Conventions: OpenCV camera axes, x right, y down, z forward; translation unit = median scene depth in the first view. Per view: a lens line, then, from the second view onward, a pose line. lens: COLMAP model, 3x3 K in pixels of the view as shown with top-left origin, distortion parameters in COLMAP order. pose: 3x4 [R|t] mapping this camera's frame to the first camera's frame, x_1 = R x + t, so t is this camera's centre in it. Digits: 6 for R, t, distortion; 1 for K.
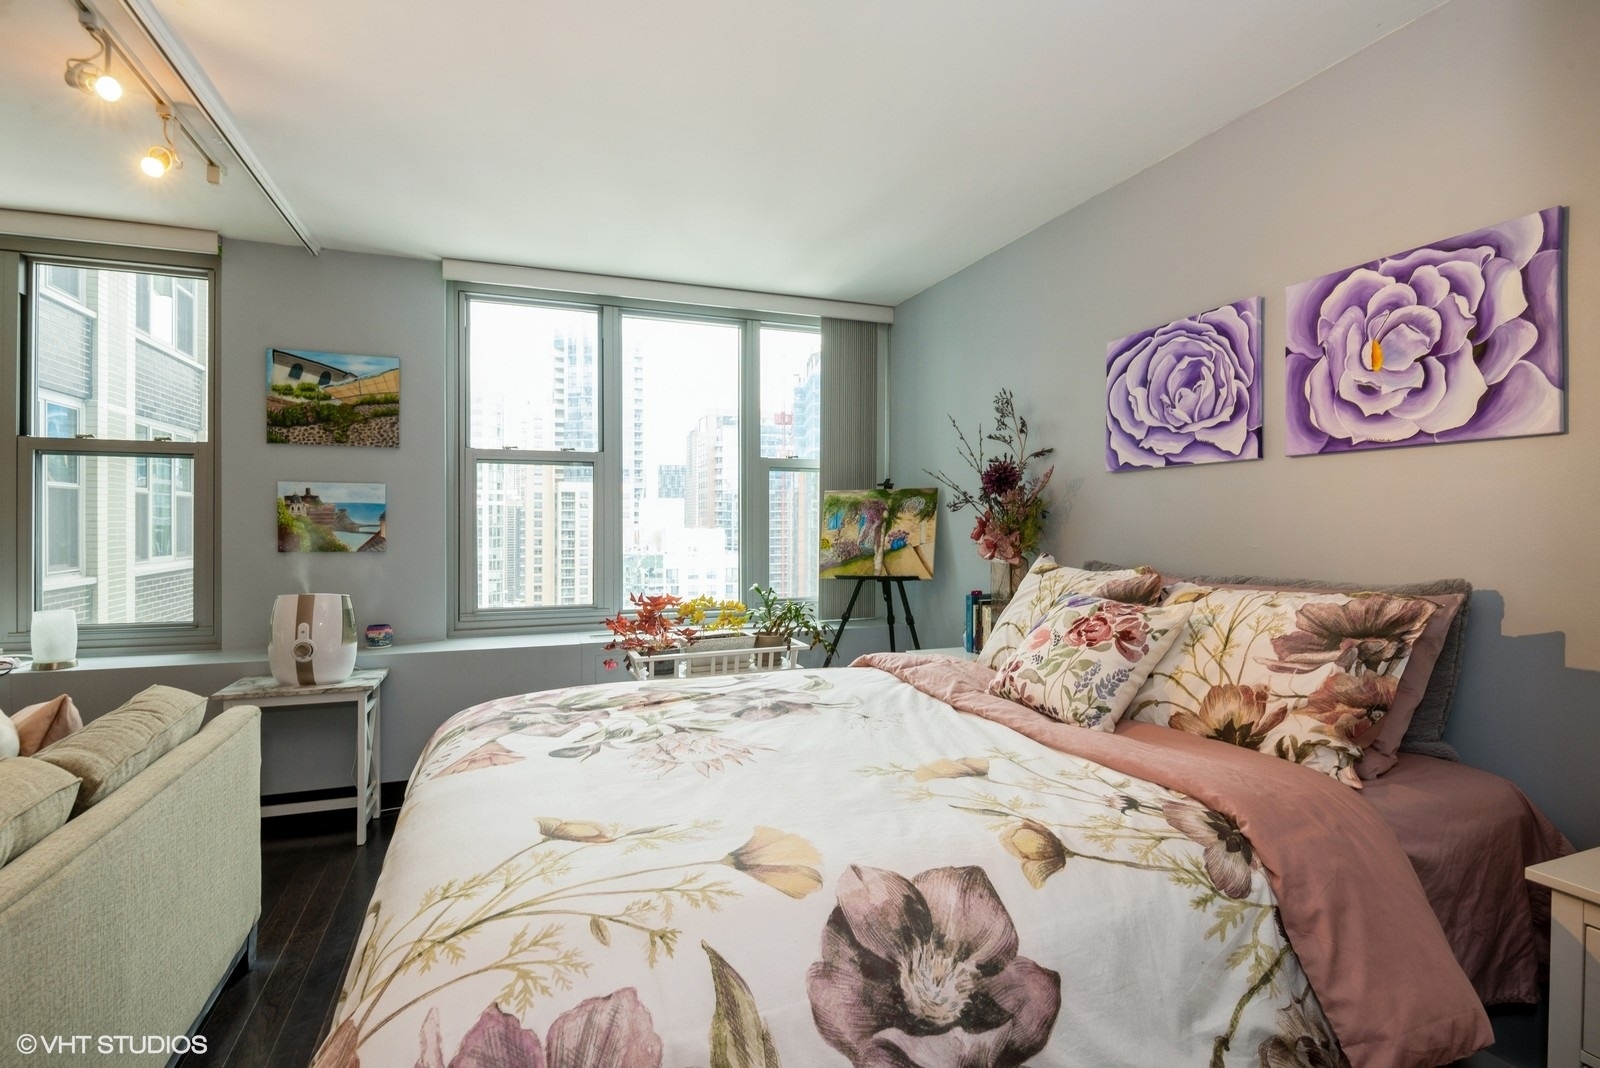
lens RADIAL K [[790.1, 0, 823.9], [0, 790.1, 527.3], [0, 0, 1]] dist [-0.006485, -0.001550]
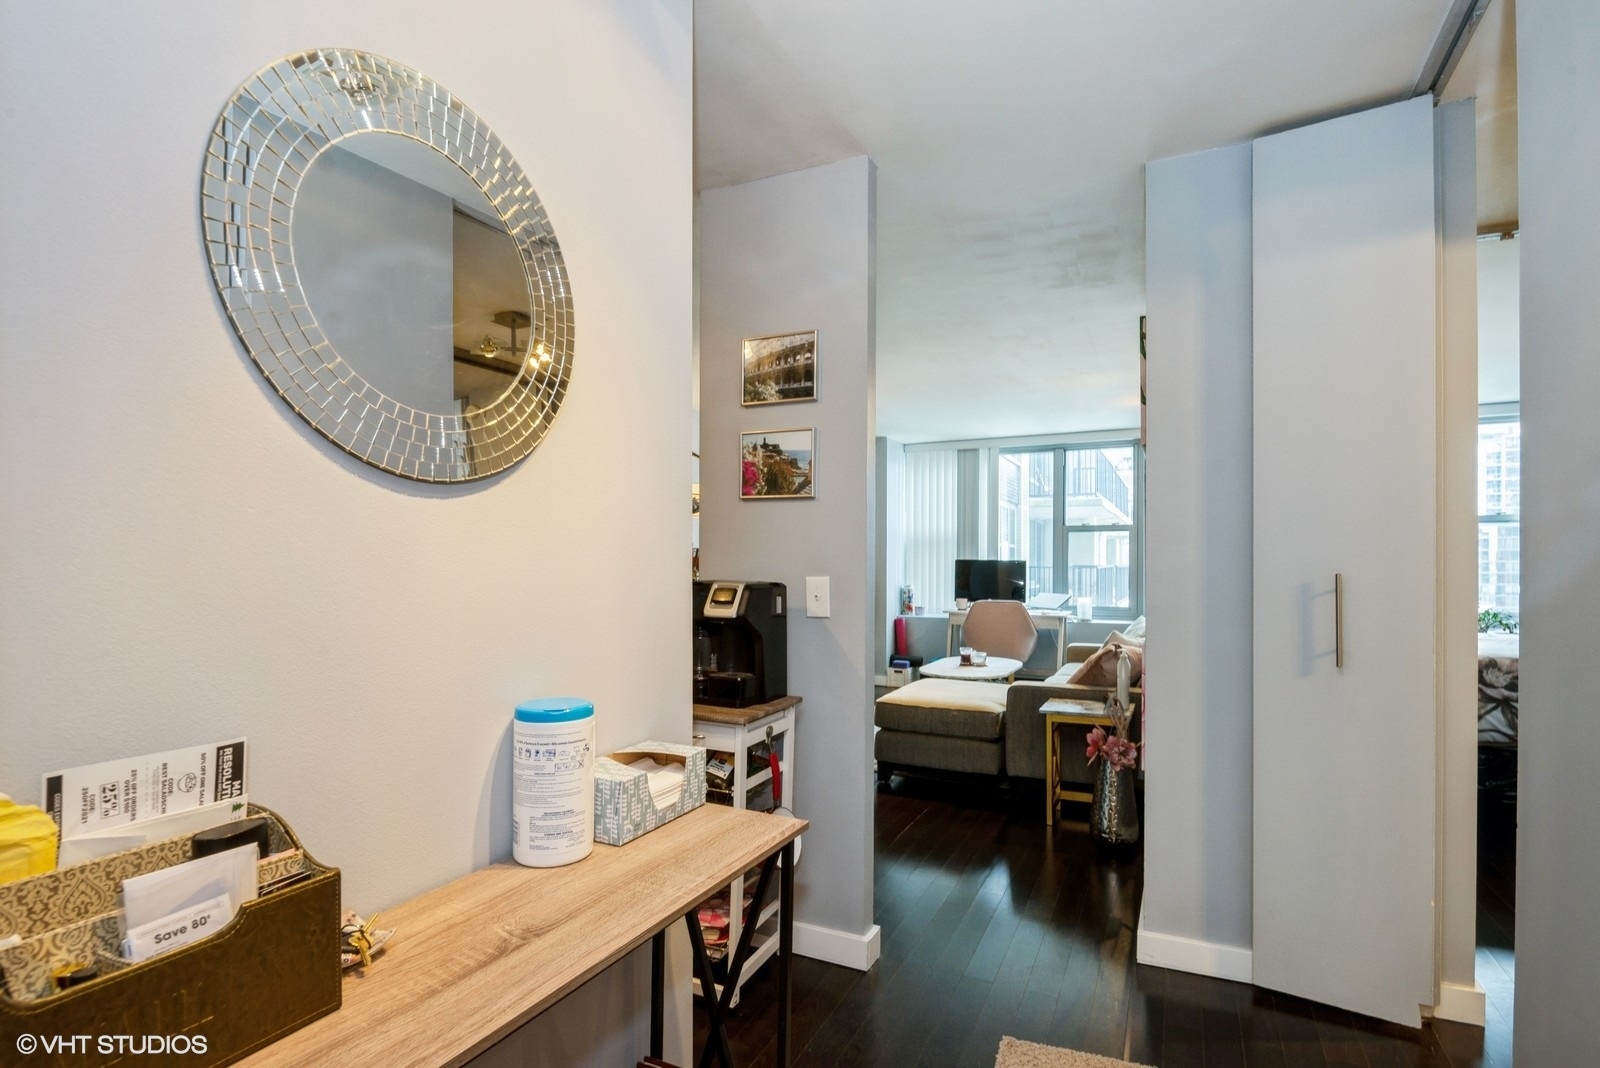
lens RADIAL K [[781.0, 0, 810.8], [0, 781.0, 566.8], [0, 0, 1]] dist [-0.001764, -0.000527]
pose [[0.681672, 0.000607, -0.731657, 0.227480], [-0.003384, 0.999992, -0.002324, 0.021037], [0.731650, 0.004060, 0.681669, -1.421545]]
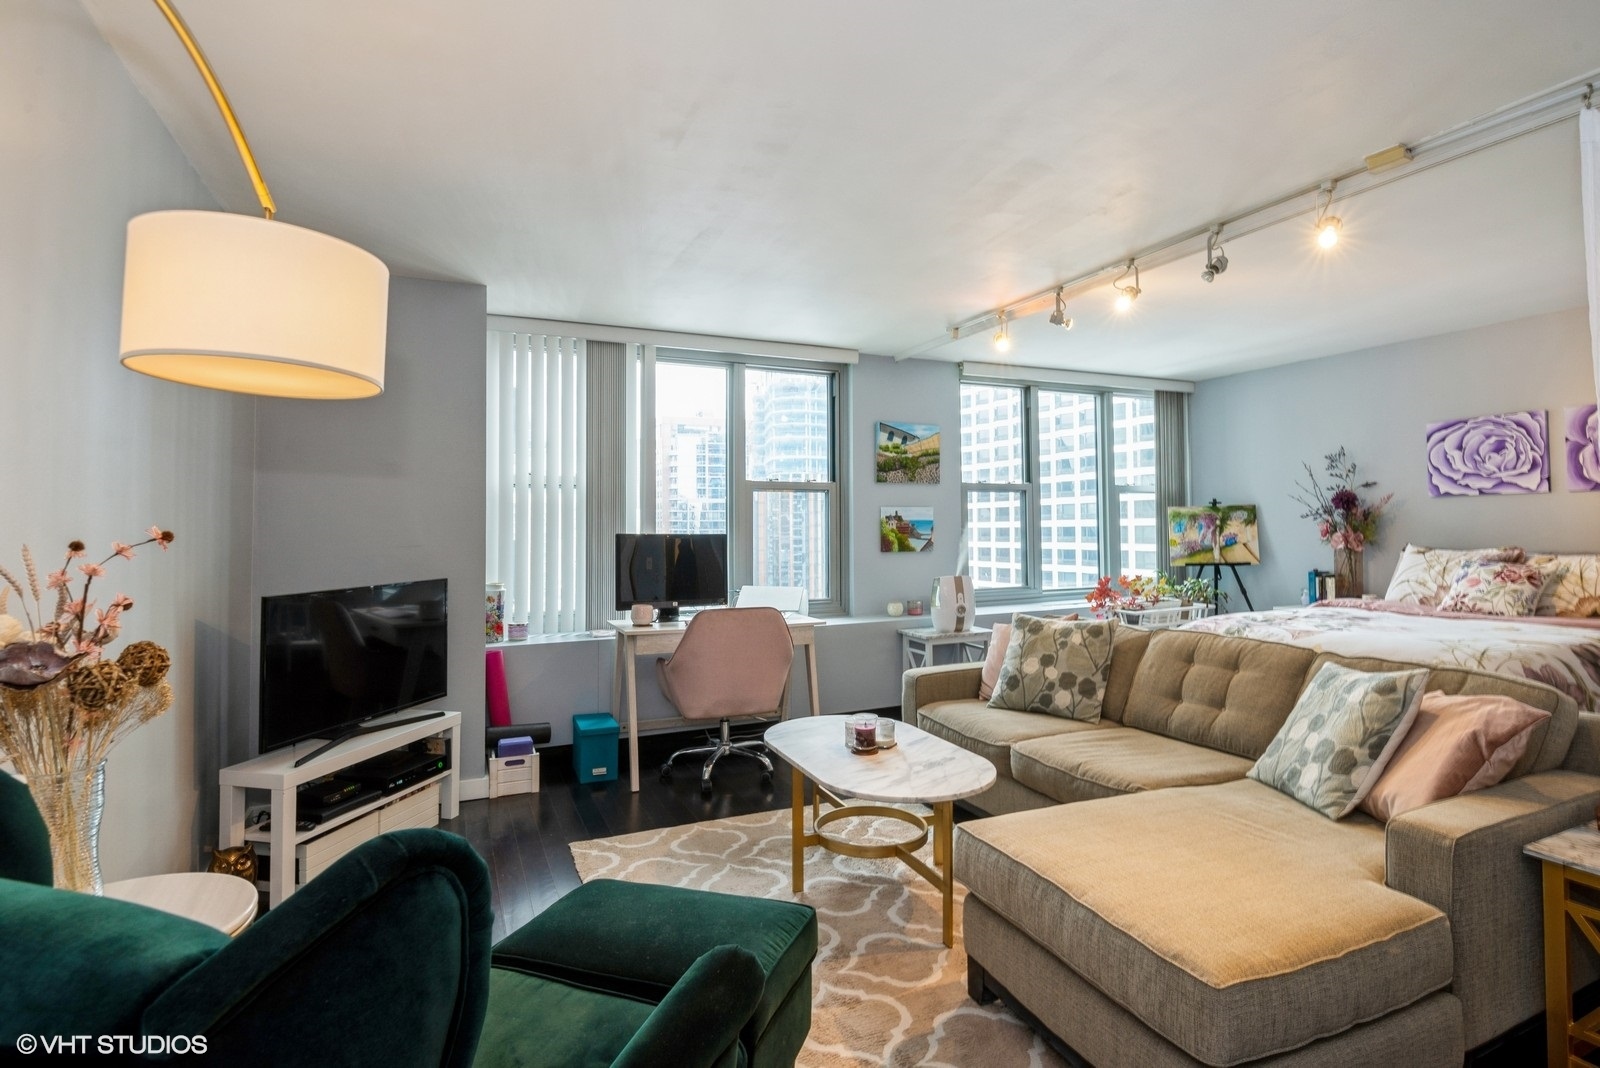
lens RADIAL K [[797.6, 0, 823.0], [0, 797.6, 509.4], [0, 0, 1]] dist [0.002649, -0.011423]
pose [[0.998030, -0.012766, 0.061419, -1.159999], [0.014763, 0.999373, -0.032174, -0.005074], [-0.060969, 0.033018, 0.997593, -0.726845]]
